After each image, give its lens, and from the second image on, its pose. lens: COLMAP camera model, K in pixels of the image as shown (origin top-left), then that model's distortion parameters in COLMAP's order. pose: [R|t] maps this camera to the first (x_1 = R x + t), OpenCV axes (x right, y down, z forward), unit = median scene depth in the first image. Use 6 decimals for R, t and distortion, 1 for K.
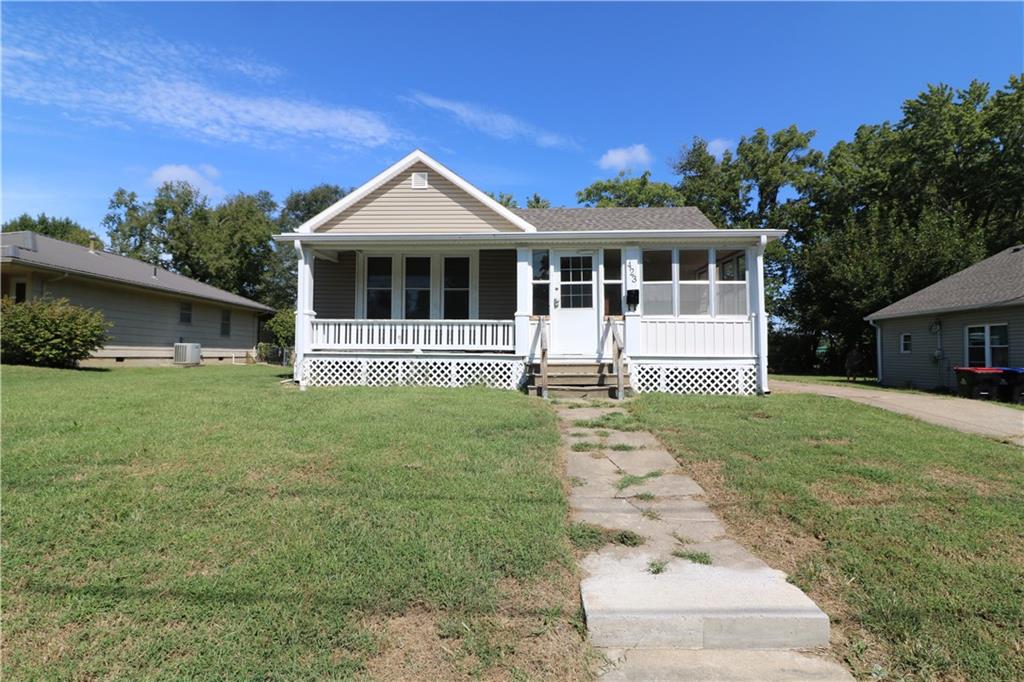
lens RADIAL K [[497.8, 0, 516.5], [0, 497.8, 335.9], [0, 0, 1]] dist [-0.000281, -0.012687]
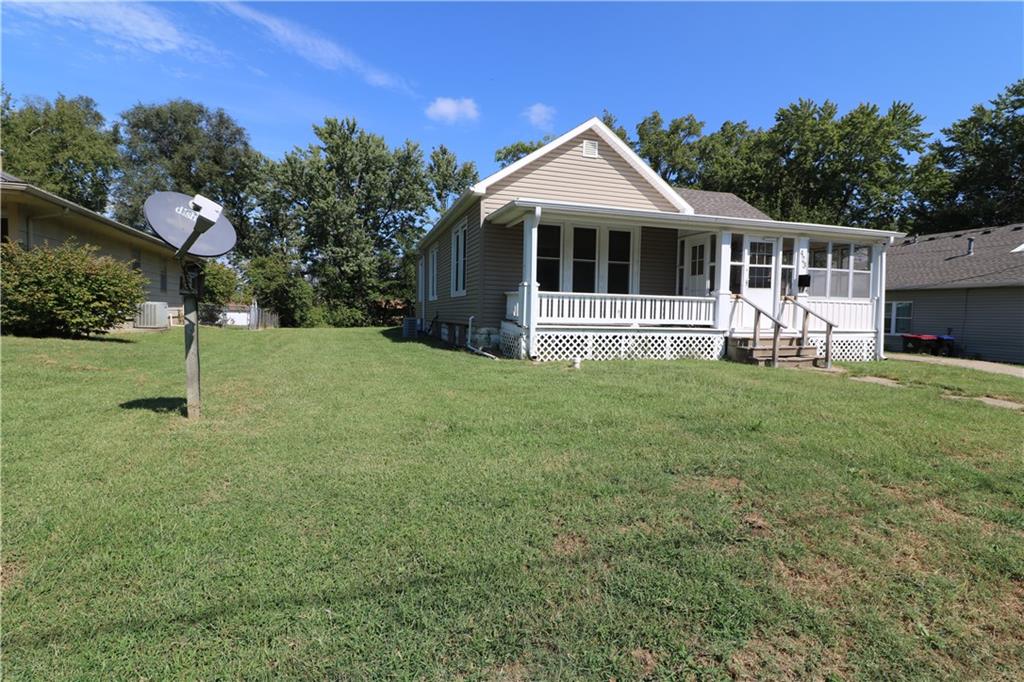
lens RADIAL K [[497.8, 0, 516.5], [0, 497.8, 335.9], [0, 0, 1]] dist [-0.000281, -0.012687]
pose [[0.938927, -0.004329, 0.344089, -0.786585], [-0.026439, 0.996058, 0.084677, -0.028637], [-0.343099, -0.088603, 0.935111, 0.116910]]
